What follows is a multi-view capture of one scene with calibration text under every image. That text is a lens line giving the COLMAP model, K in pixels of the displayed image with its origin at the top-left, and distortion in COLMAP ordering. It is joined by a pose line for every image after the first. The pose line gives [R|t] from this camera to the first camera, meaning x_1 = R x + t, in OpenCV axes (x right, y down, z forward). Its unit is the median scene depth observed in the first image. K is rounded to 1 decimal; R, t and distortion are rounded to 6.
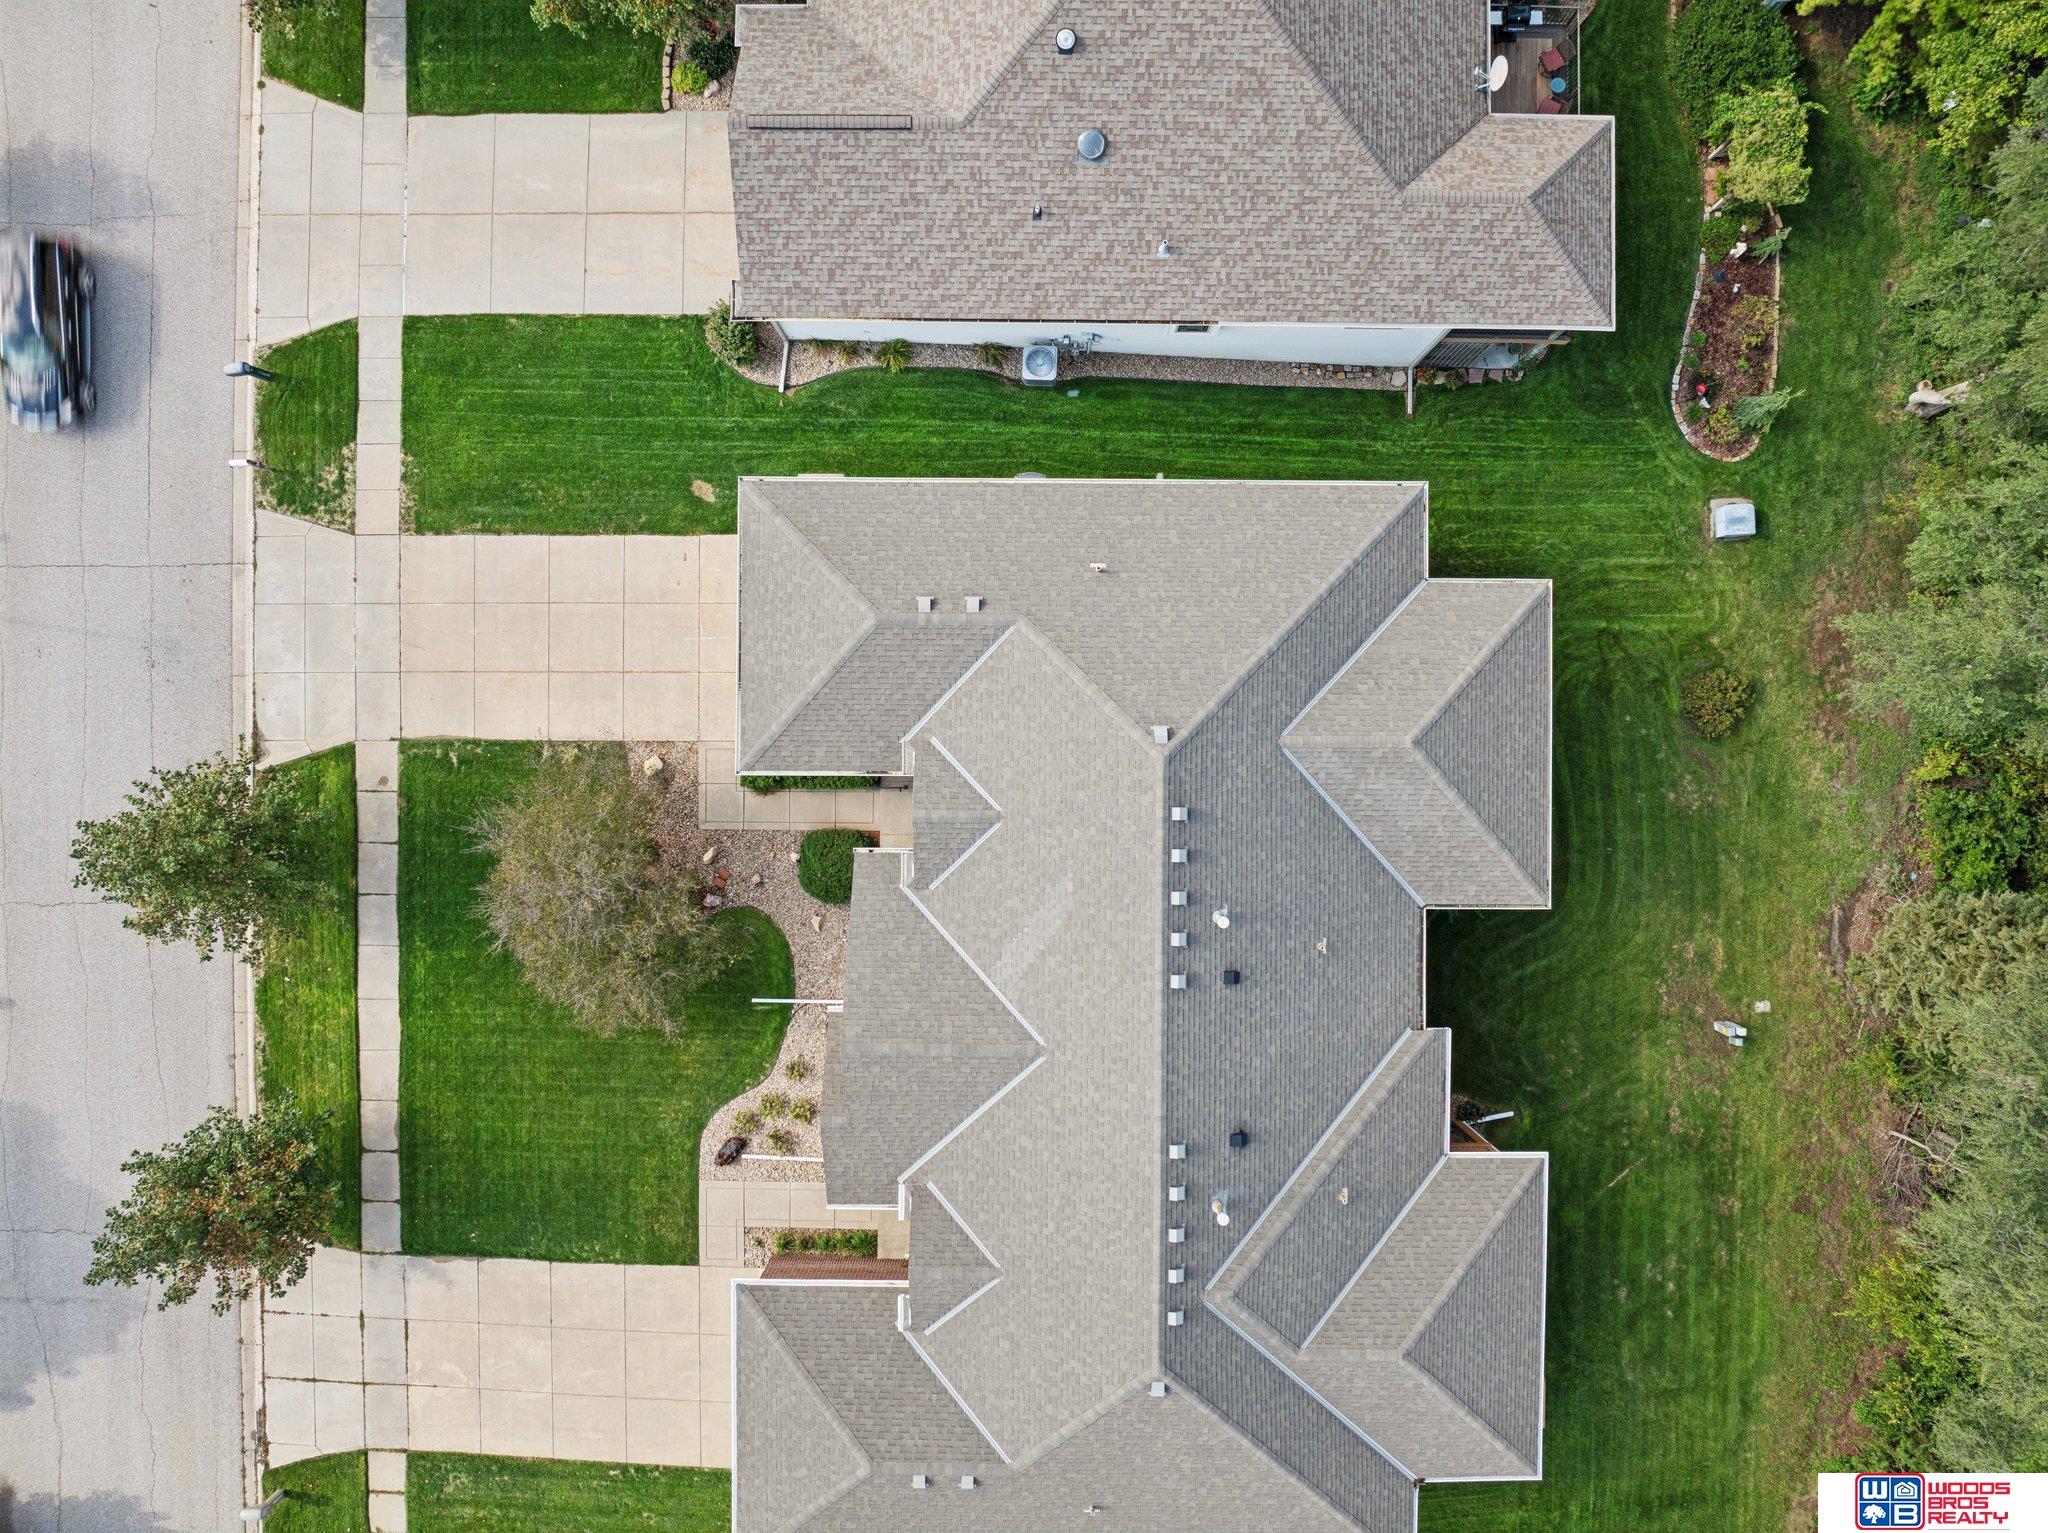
lens RADIAL K [[1442.6, 0, 1019.1], [0, 1442.6, 746.3], [0, 0, 1]] dist [-0.055155, 0.028201]
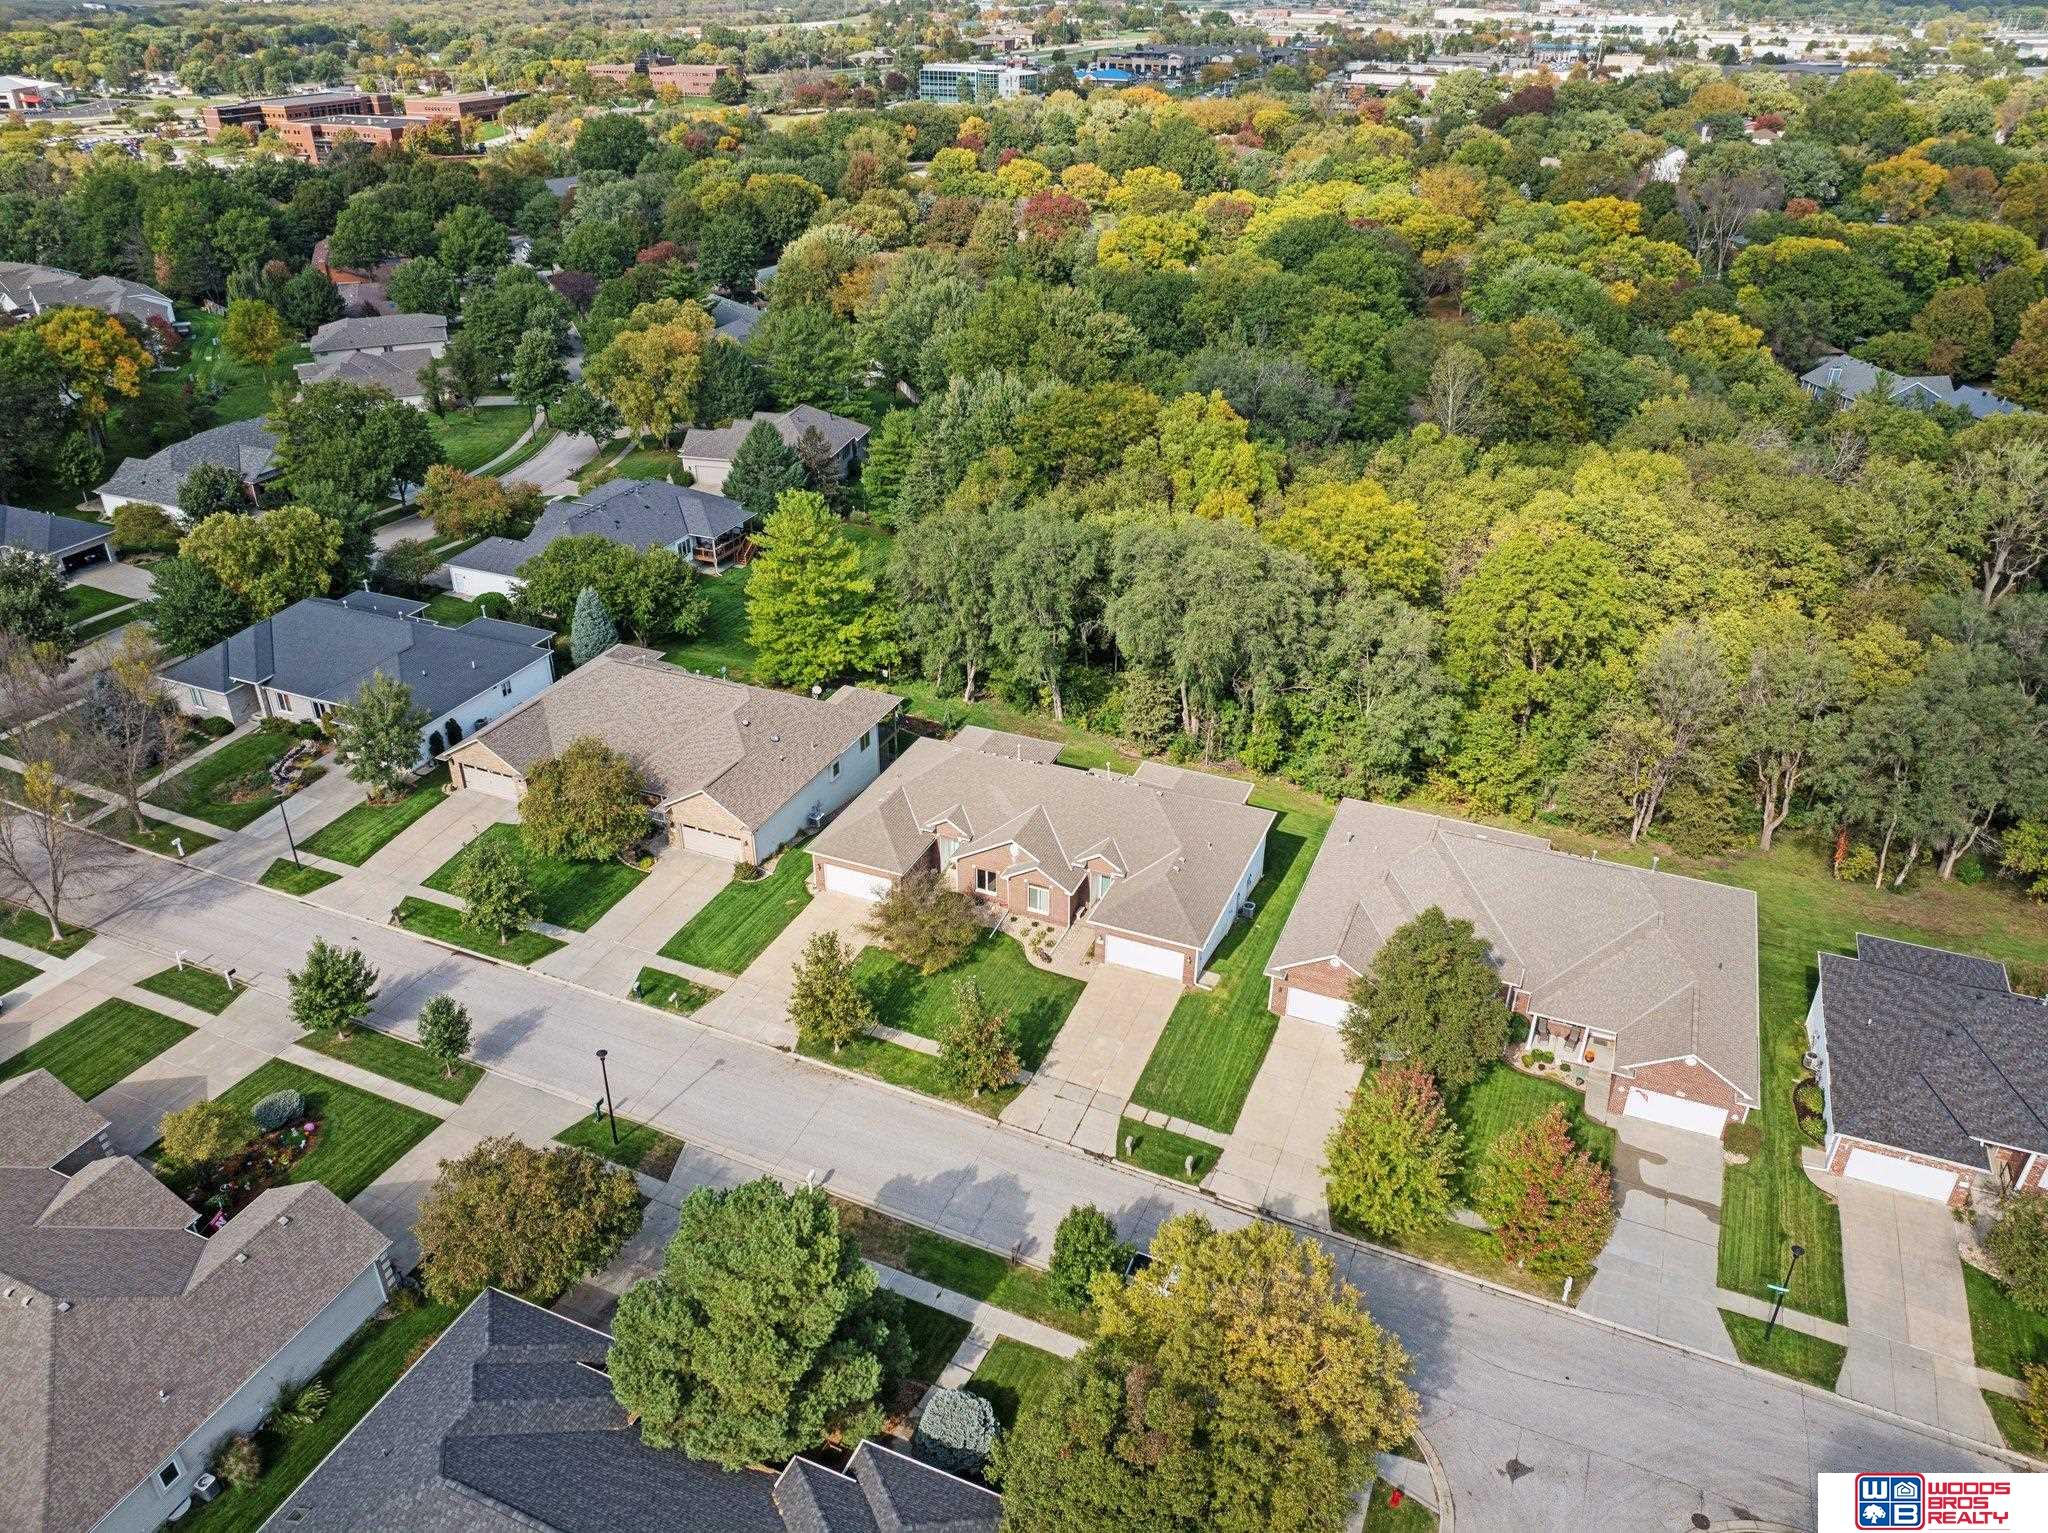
lens RADIAL K [[1442.6, 0, 1031.3], [0, 1442.6, 755.9], [0, 0, 1]] dist [-0.055155, 0.028201]
pose [[0.385437, -0.444901, 0.808394, -1.935385], [0.922694, 0.193976, -0.333179, 0.968113], [-0.008578, 0.874320, 0.485273, -0.407406]]
